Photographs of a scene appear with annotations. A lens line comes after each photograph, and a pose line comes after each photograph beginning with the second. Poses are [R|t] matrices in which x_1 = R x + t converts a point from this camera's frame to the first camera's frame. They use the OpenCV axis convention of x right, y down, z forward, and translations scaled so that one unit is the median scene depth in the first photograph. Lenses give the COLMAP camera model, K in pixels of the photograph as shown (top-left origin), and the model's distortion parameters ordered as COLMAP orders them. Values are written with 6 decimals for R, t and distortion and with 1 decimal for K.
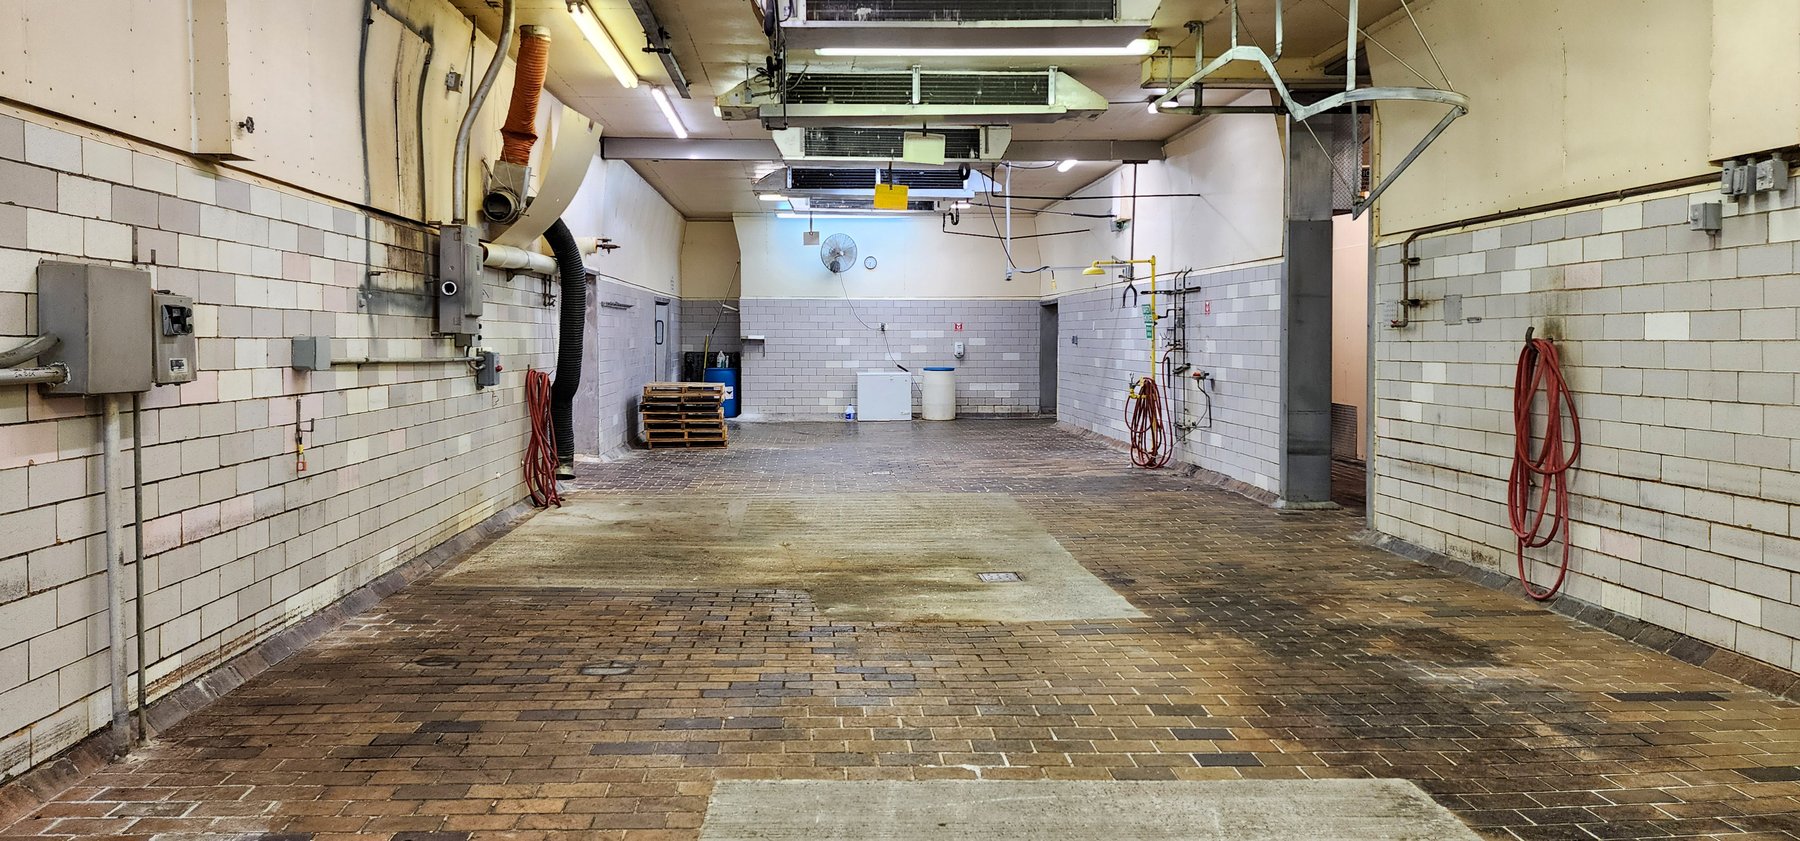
lens RADIAL K [[1188.1, 0, 897.8], [0, 1188.1, 379.0], [0, 0, 1]] dist [0.029283, -0.001502]
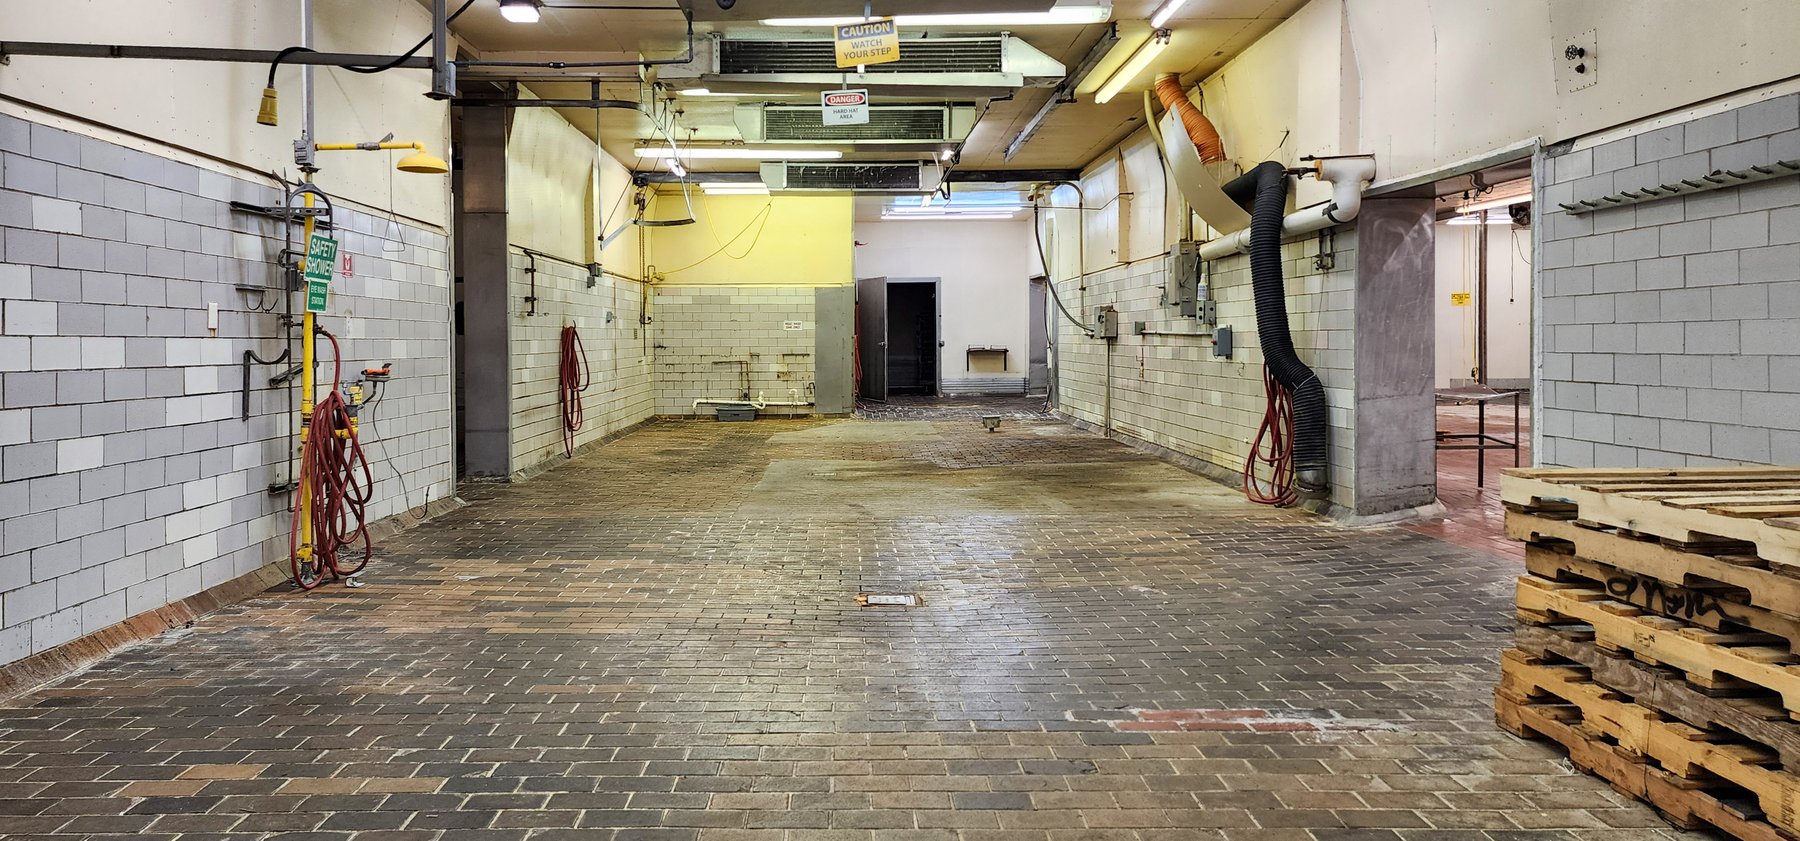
lens RADIAL K [[1188.1, 0, 897.8], [0, 1188.1, 379.0], [0, 0, 1]] dist [0.029283, -0.001502]
pose [[-0.999616, 0.006059, 0.027041, -0.048641], [0.007886, 0.997655, 0.067981, -0.059569], [-0.026565, 0.068168, -0.997320, 2.340742]]
